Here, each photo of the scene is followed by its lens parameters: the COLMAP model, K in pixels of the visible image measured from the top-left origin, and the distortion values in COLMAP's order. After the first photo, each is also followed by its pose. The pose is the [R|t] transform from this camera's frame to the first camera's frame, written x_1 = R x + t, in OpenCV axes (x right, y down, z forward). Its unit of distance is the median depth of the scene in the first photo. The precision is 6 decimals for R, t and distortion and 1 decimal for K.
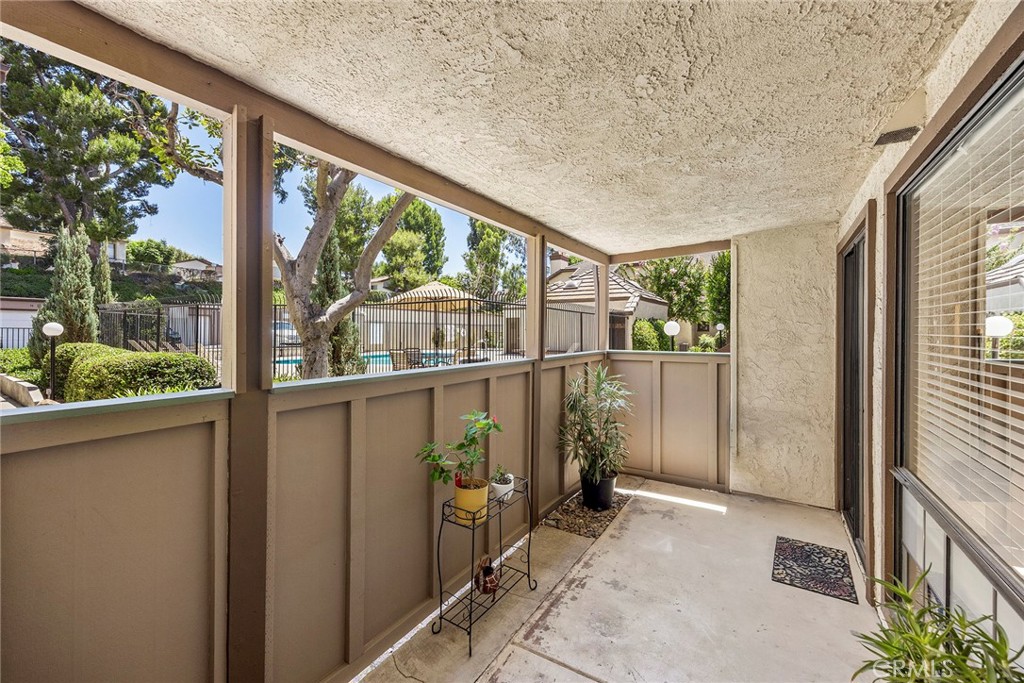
lens RADIAL K [[390.6, 0, 512.1], [0, 390.6, 337.2], [0, 0, 1]] dist [-0.000441, -0.000087]
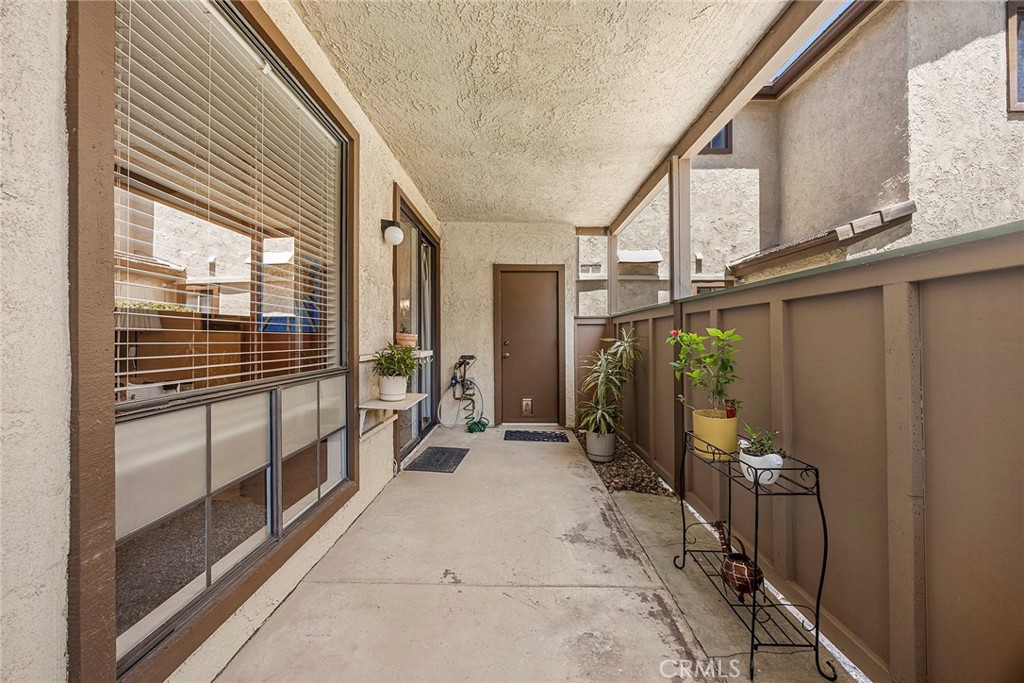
lens RADIAL K [[390.6, 0, 512.1], [0, 390.6, 337.2], [0, 0, 1]] dist [-0.000441, -0.000087]
pose [[-0.844099, -0.002284, -0.536182, 0.752046], [0.000052, 0.999991, -0.004343, 0.230831], [0.536187, -0.003694, -0.844091, 1.563494]]
